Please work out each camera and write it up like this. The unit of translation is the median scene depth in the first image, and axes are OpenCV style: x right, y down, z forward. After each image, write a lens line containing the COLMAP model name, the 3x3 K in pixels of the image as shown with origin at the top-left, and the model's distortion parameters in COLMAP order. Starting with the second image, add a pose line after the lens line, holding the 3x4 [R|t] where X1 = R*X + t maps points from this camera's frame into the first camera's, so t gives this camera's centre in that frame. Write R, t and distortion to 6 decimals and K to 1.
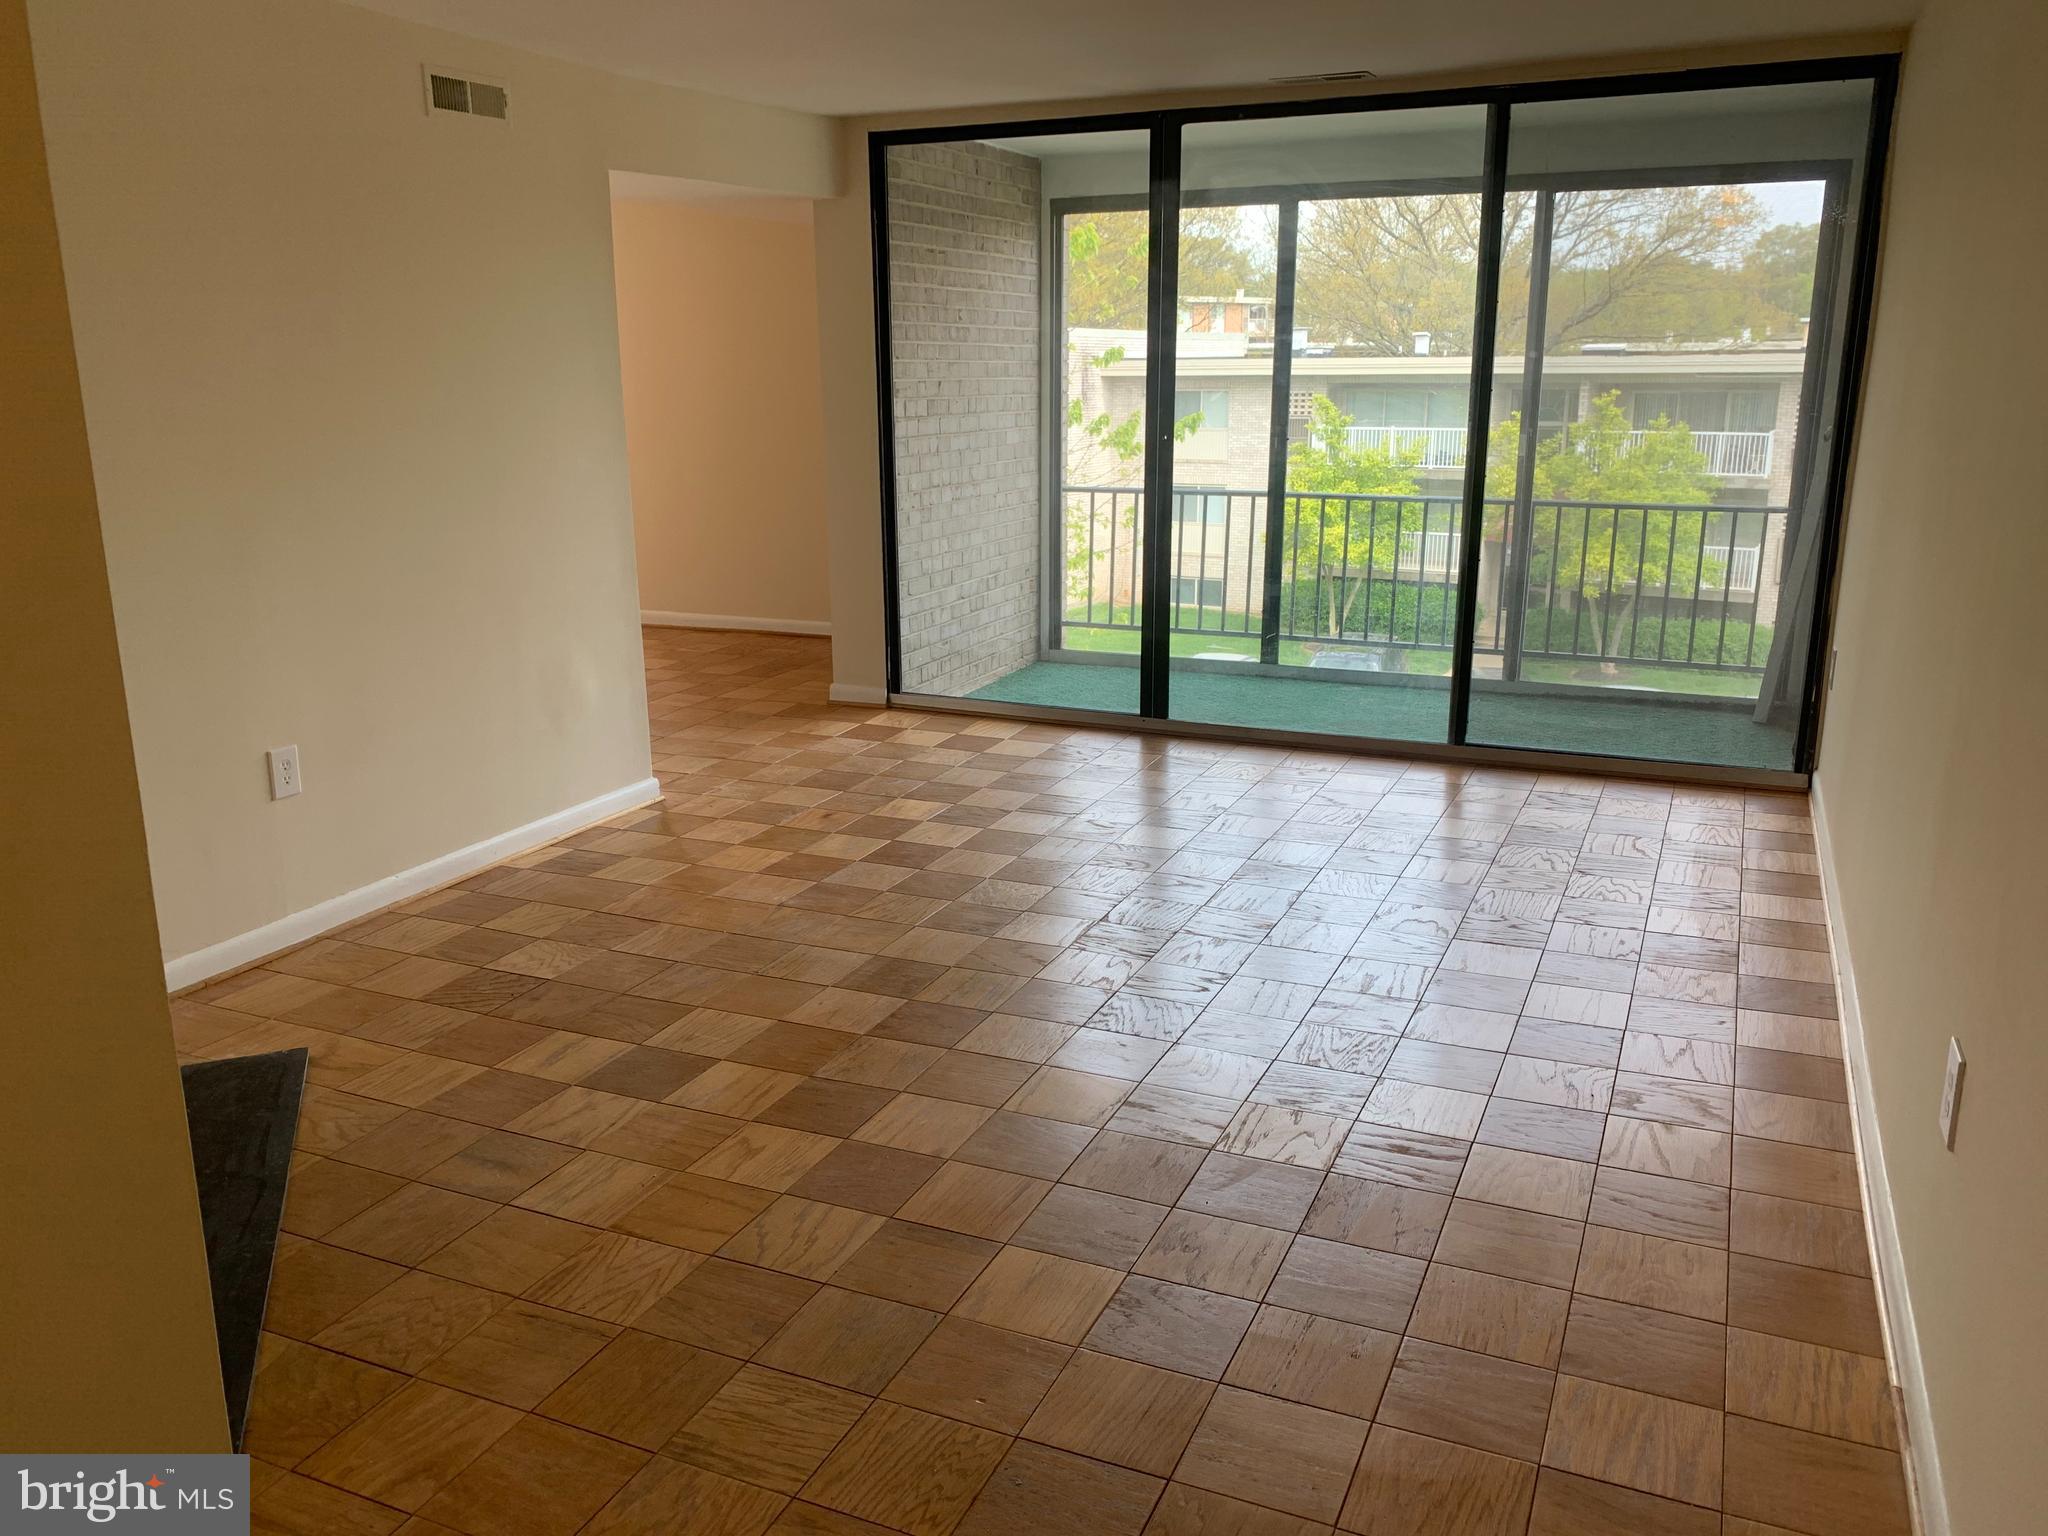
lens RADIAL K [[1565.3, 0, 991.0], [0, 1565.3, 748.6], [0, 0, 1]] dist [0.027578, -0.044678]
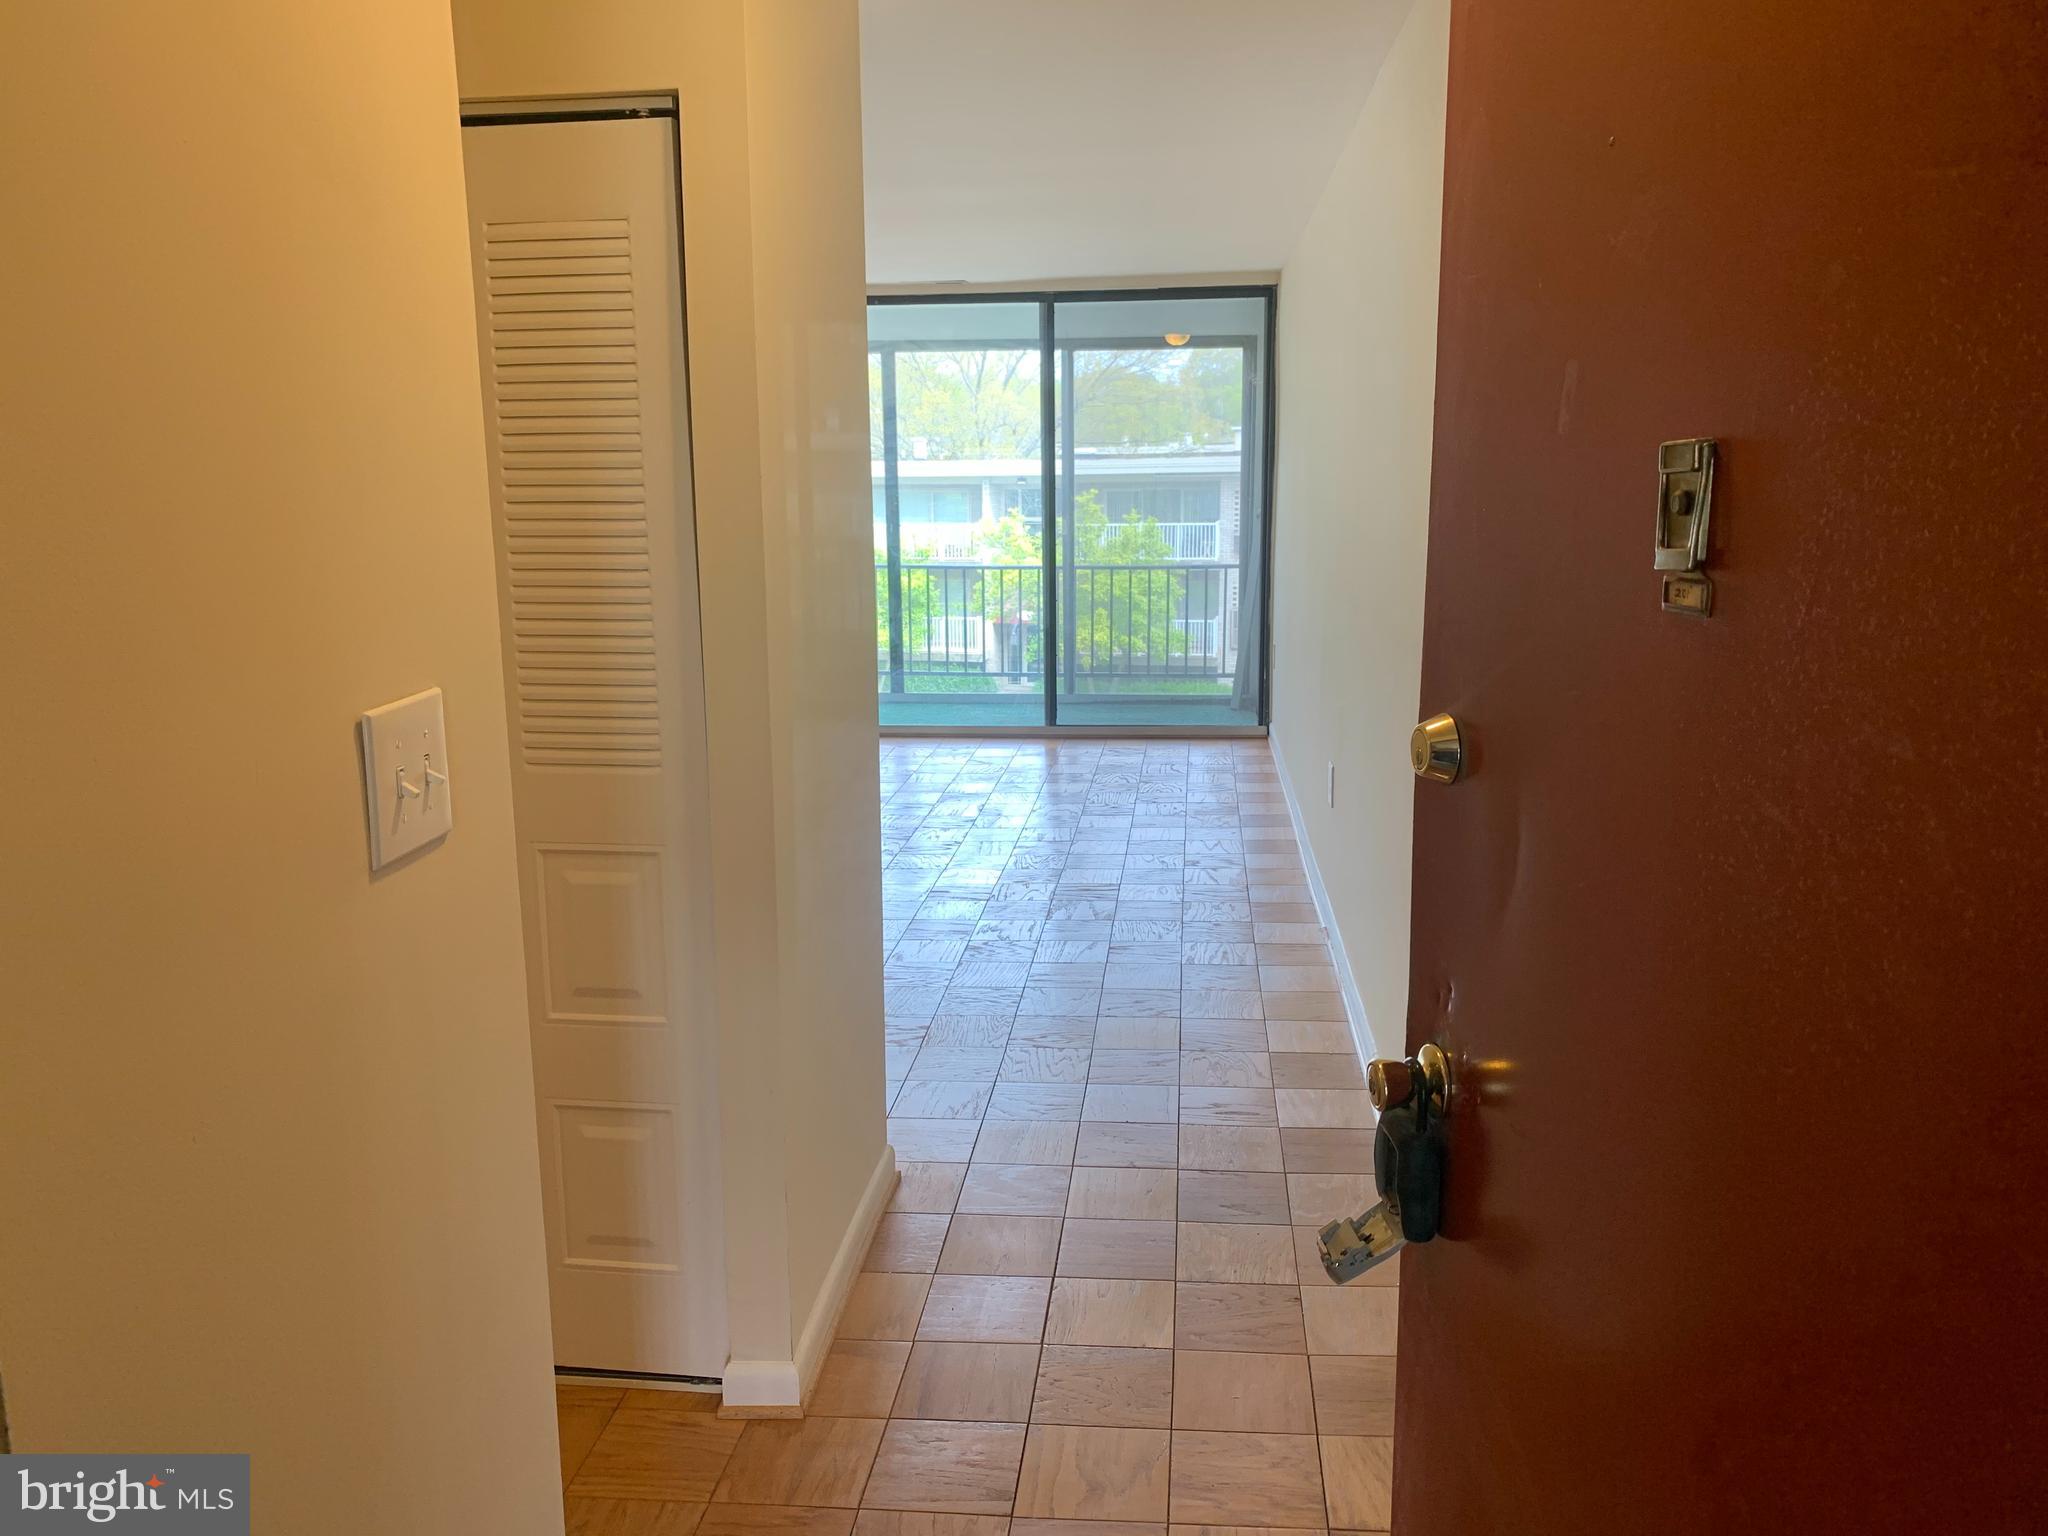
lens RADIAL K [[1565.3, 0, 1023.4], [0, 1565.3, 768.2], [0, 0, 1]] dist [0.027578, -0.044678]
pose [[0.945171, -0.069865, 0.319014, -0.193105], [0.086088, 0.995600, -0.037020, 0.086429], [-0.315024, 0.062454, 0.947027, -0.367239]]
